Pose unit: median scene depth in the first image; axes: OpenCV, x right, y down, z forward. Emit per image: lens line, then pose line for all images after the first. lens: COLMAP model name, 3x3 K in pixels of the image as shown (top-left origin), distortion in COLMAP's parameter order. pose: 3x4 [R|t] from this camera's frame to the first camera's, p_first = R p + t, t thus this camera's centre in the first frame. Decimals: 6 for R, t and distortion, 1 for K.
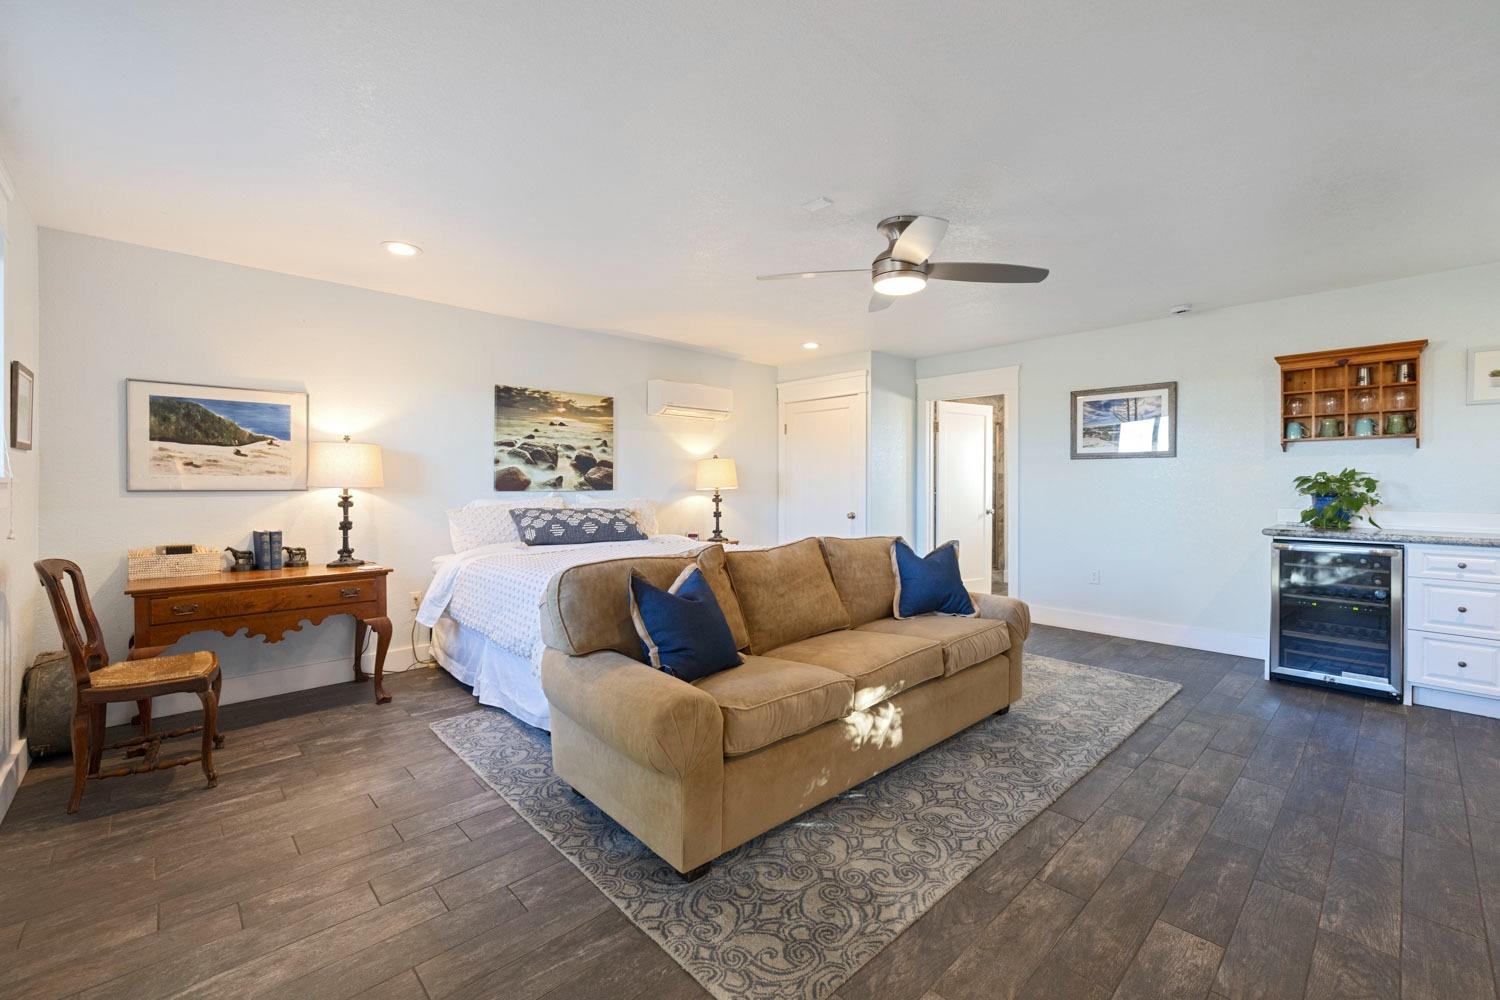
lens RADIAL K [[622.1, 0, 750.0], [0, 622.1, 489.7], [0, 0, 1]] dist [-0.001498, 0.000236]
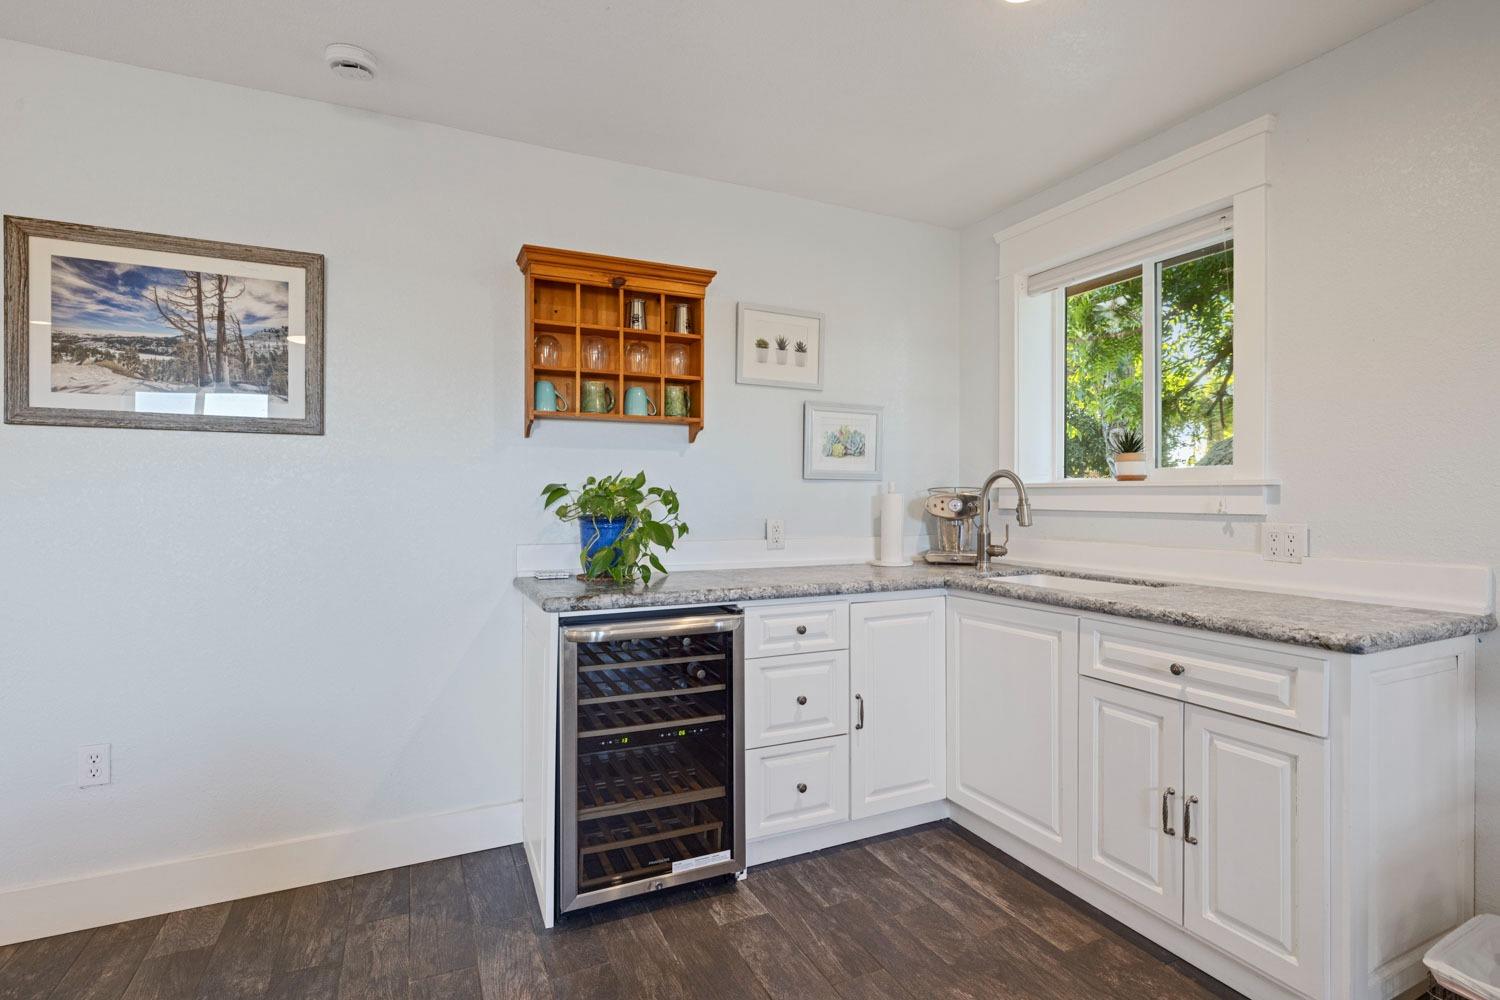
lens RADIAL K [[709.7, 0, 745.2], [0, 709.7, 494.6], [0, 0, 1]] dist [-0.003053, -0.000217]
pose [[0.308649, -0.002135, 0.951174, 0.380540], [0.012776, 0.999917, -0.001901, -0.010177], [-0.951090, 0.012739, 0.308650, 0.697452]]
